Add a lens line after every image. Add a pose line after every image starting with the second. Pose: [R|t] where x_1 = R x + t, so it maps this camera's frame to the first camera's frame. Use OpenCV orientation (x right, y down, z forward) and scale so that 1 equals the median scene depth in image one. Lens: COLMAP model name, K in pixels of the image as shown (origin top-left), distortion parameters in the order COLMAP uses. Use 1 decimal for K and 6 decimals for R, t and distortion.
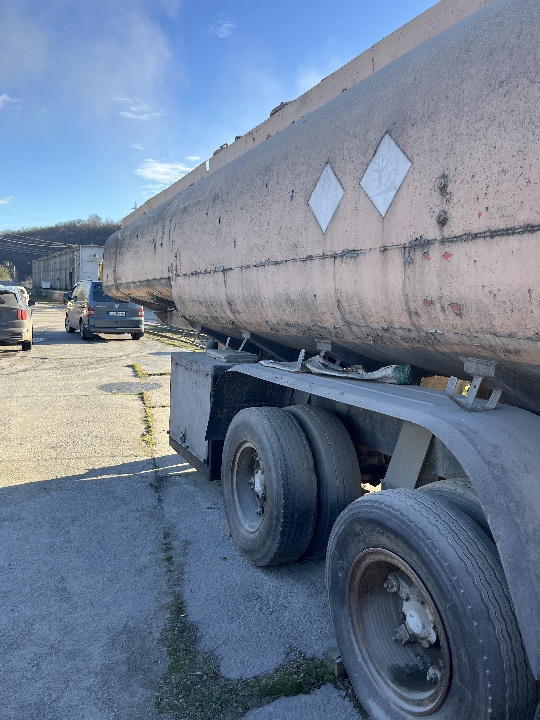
lens RADIAL K [[542.8, 0, 265.0], [0, 542.8, 359.6], [0, 0, 1]] dist [0.056340, -0.071602]
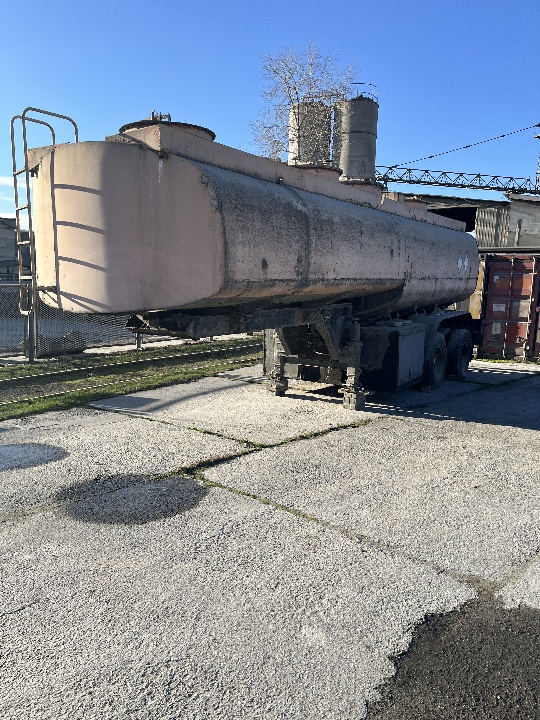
lens RADIAL K [[542.8, 0, 265.9], [0, 542.8, 359.9], [0, 0, 1]] dist [0.056340, -0.071602]
pose [[-0.520549, -0.159431, 0.838815, -2.369933], [0.064549, 0.972253, 0.224851, -0.555005], [-0.851388, 0.171191, -0.495815, 3.946504]]
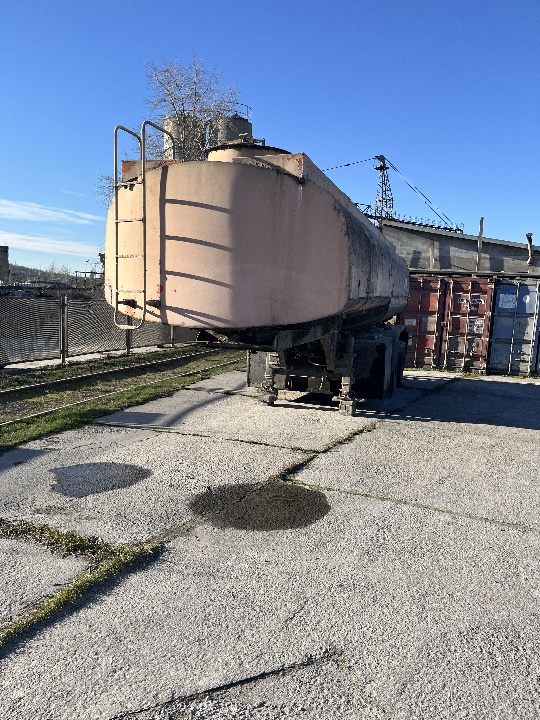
lens RADIAL K [[542.8, 0, 271.6], [0, 542.8, 364.8], [0, 0, 1]] dist [0.056340, -0.071602]
pose [[-0.738216, -0.139118, 0.660063, -1.942108], [0.017102, 0.974329, 0.224480, -0.619137], [-0.674348, 0.177003, -0.716885, 4.658027]]
